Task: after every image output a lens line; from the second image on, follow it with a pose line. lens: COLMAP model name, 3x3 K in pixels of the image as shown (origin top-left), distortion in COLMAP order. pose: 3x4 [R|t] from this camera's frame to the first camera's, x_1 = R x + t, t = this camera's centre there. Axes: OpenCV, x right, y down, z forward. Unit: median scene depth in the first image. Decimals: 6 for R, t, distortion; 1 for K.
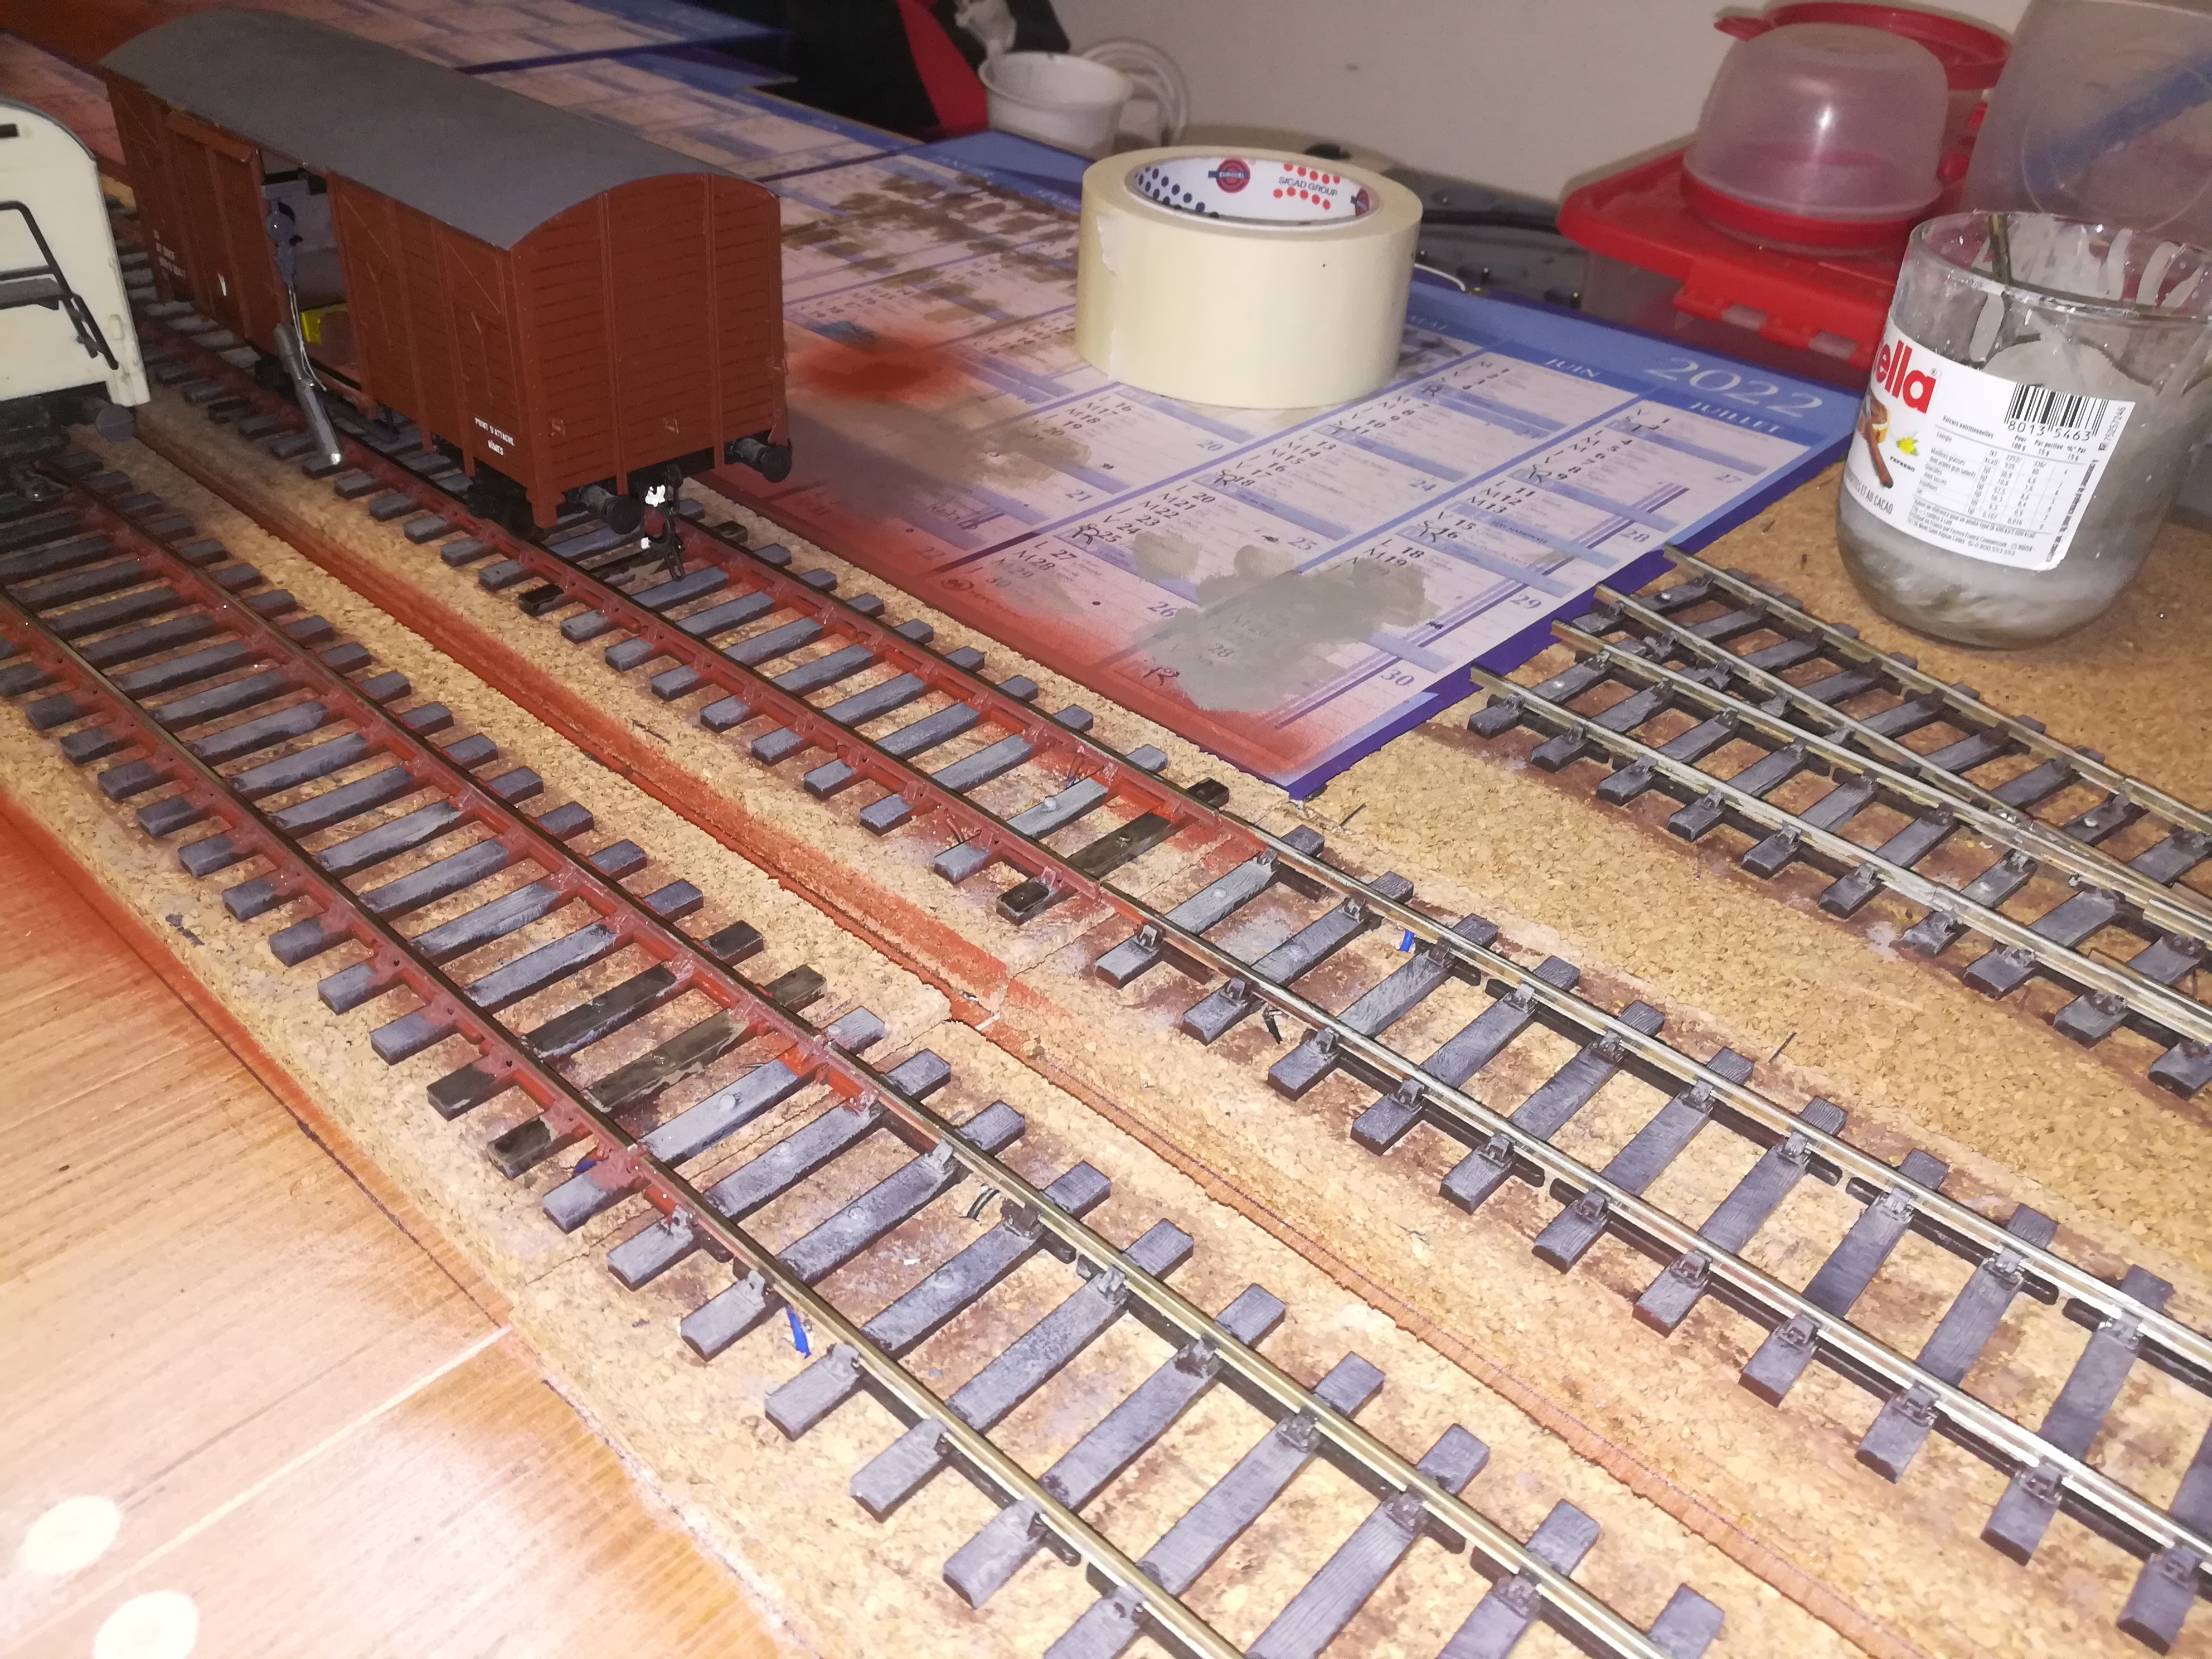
lens RADIAL K [[1672.4, 0, 1106.8], [0, 1672.4, 854.2], [0, 0, 1]] dist [0.018309, -0.000215]
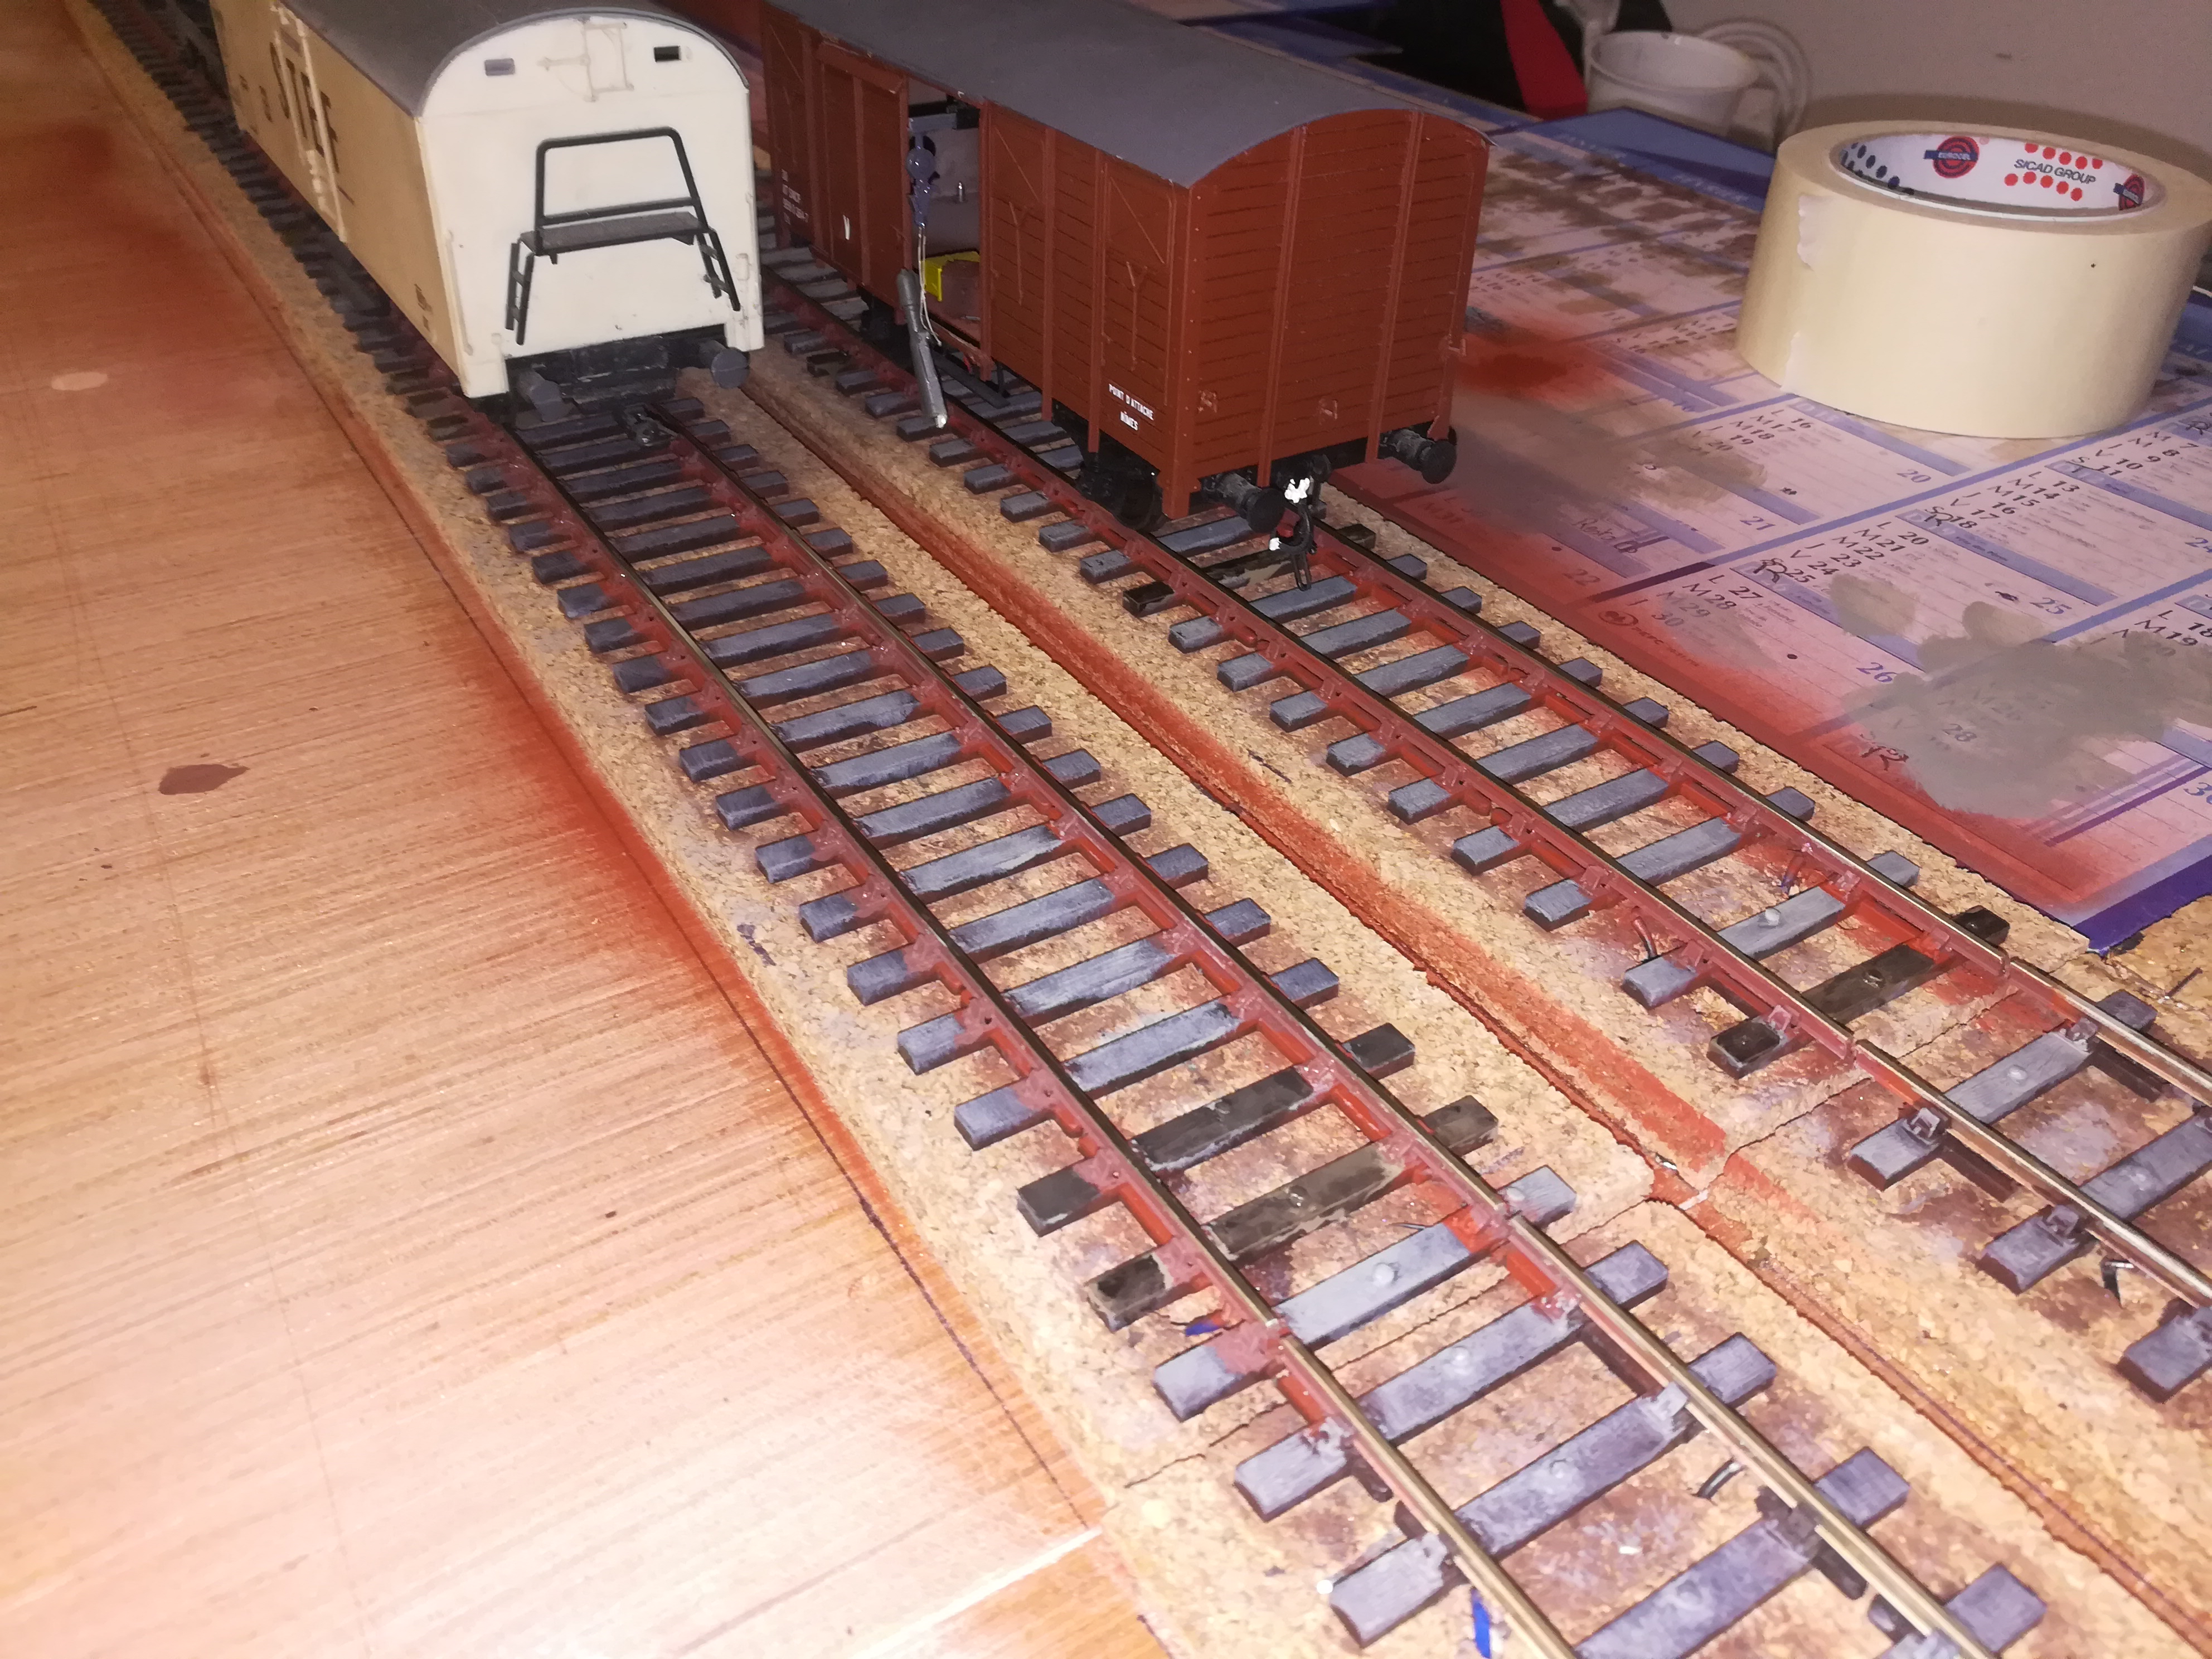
lens RADIAL K [[1710.2, 0, 1106.0], [0, 1710.2, 829.5], [0, 0, 1]] dist [0.011780, -0.007755]
pose [[0.963587, 0.122042, -0.237919, -0.156592], [-0.127668, 0.991782, -0.008323, -0.026364], [0.234948, 0.038394, 0.971249, 0.167339]]
